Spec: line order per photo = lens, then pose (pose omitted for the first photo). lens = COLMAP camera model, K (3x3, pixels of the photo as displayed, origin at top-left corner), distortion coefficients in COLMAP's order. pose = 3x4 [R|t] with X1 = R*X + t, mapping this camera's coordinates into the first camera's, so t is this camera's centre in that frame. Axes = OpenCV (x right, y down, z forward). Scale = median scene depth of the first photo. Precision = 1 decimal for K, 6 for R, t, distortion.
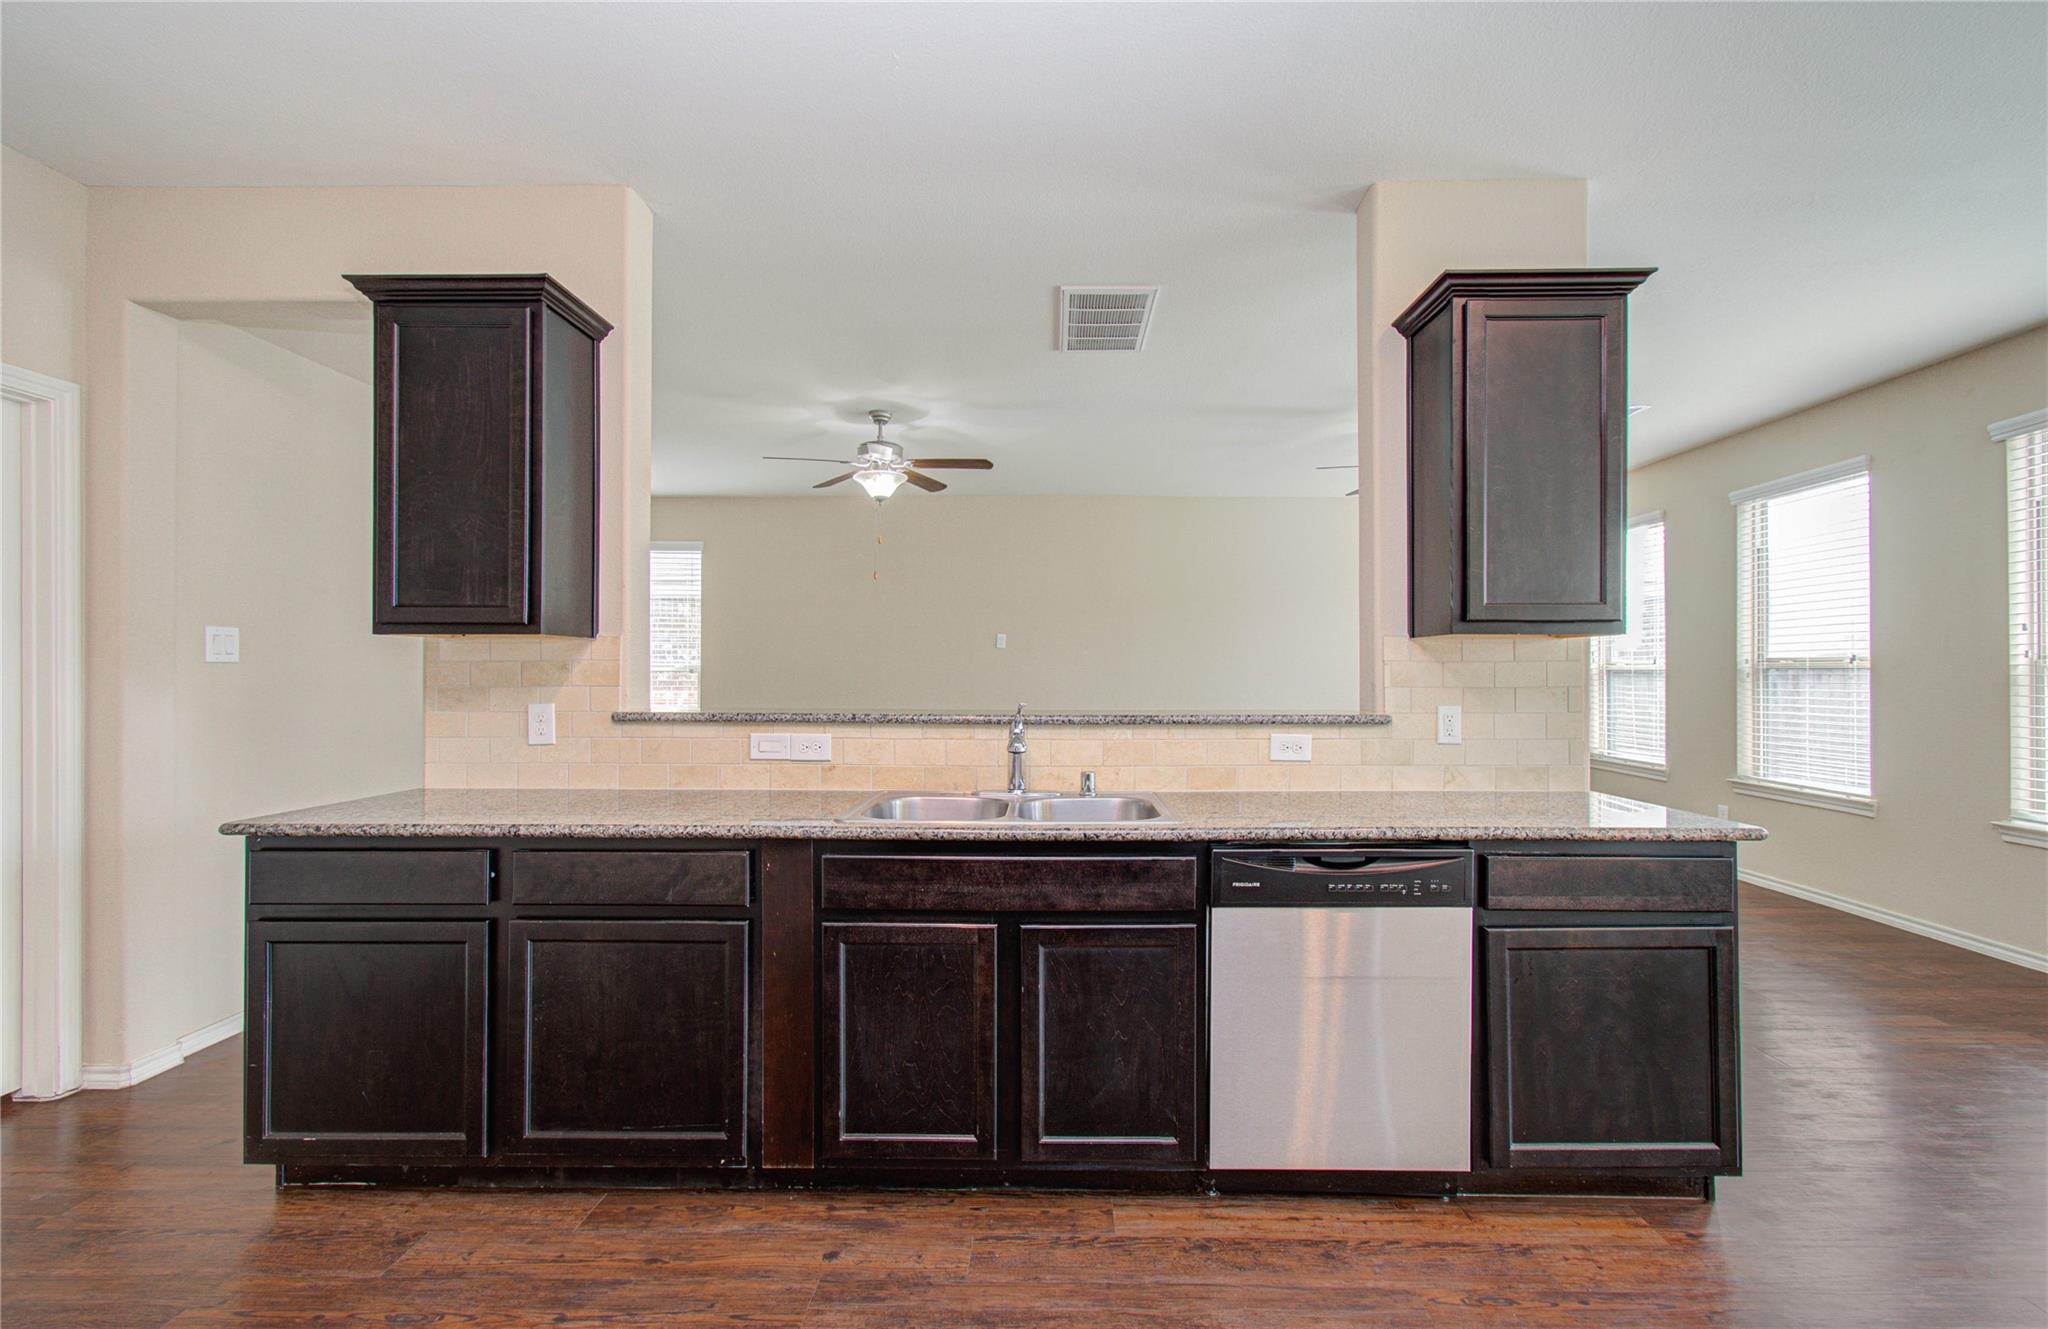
lens RADIAL K [[900.3, 0, 1036.8], [0, 900.3, 671.5], [0, 0, 1]] dist [-0.013909, 0.009250]
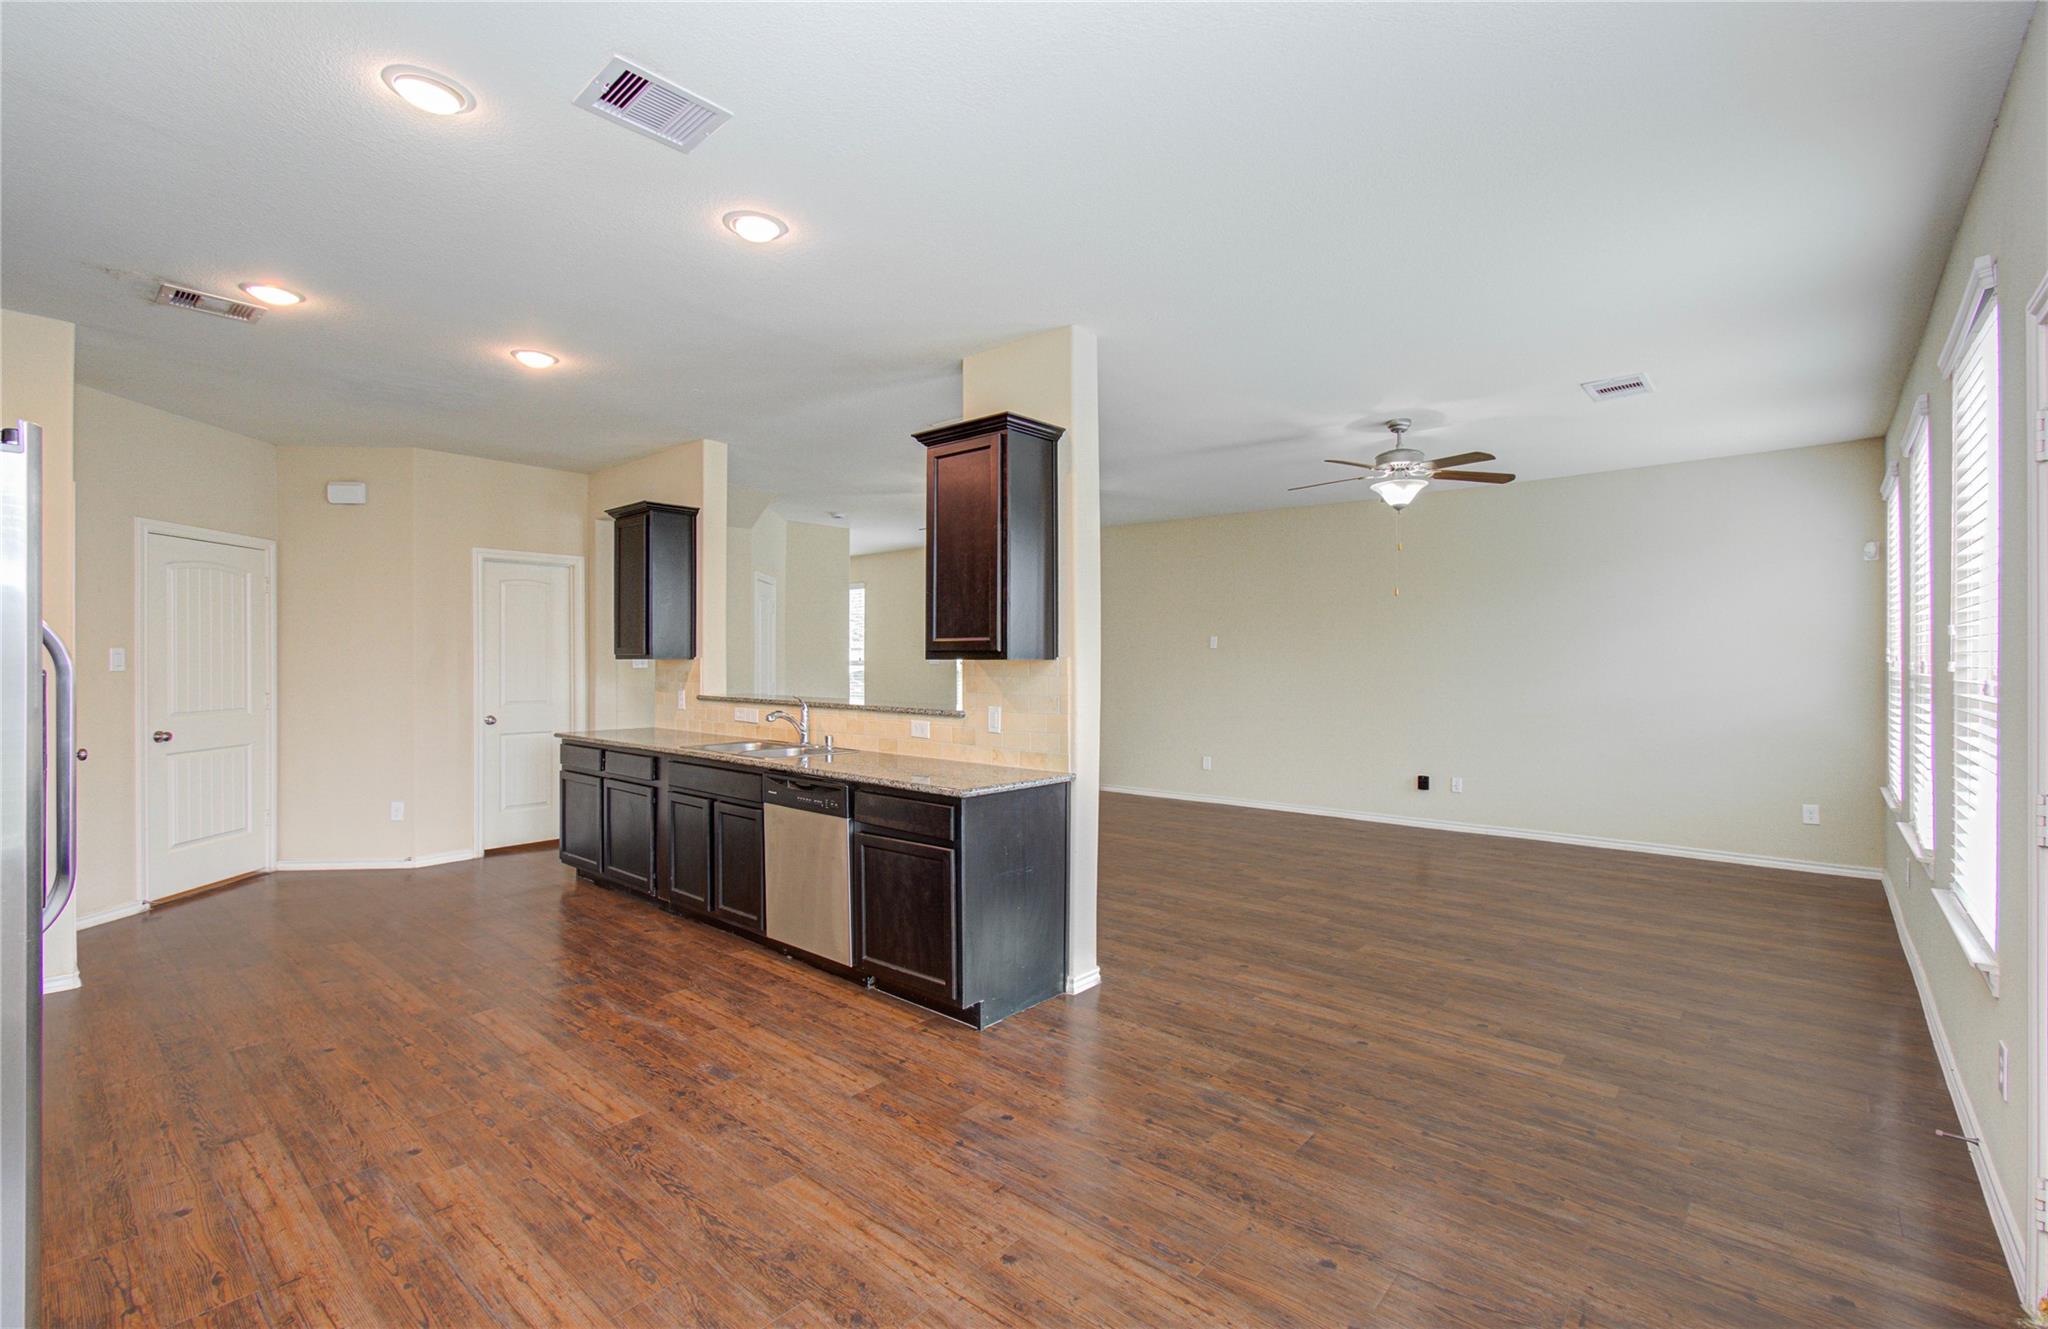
lens RADIAL K [[900.3, 0, 1016.8], [0, 900.3, 667.6], [0, 0, 1]] dist [-0.013909, 0.009250]
pose [[0.761194, 0.005469, -0.648502, 1.874550], [0.003653, 0.999912, 0.012720, -0.056907], [0.648514, -0.012051, 0.761107, -0.136506]]
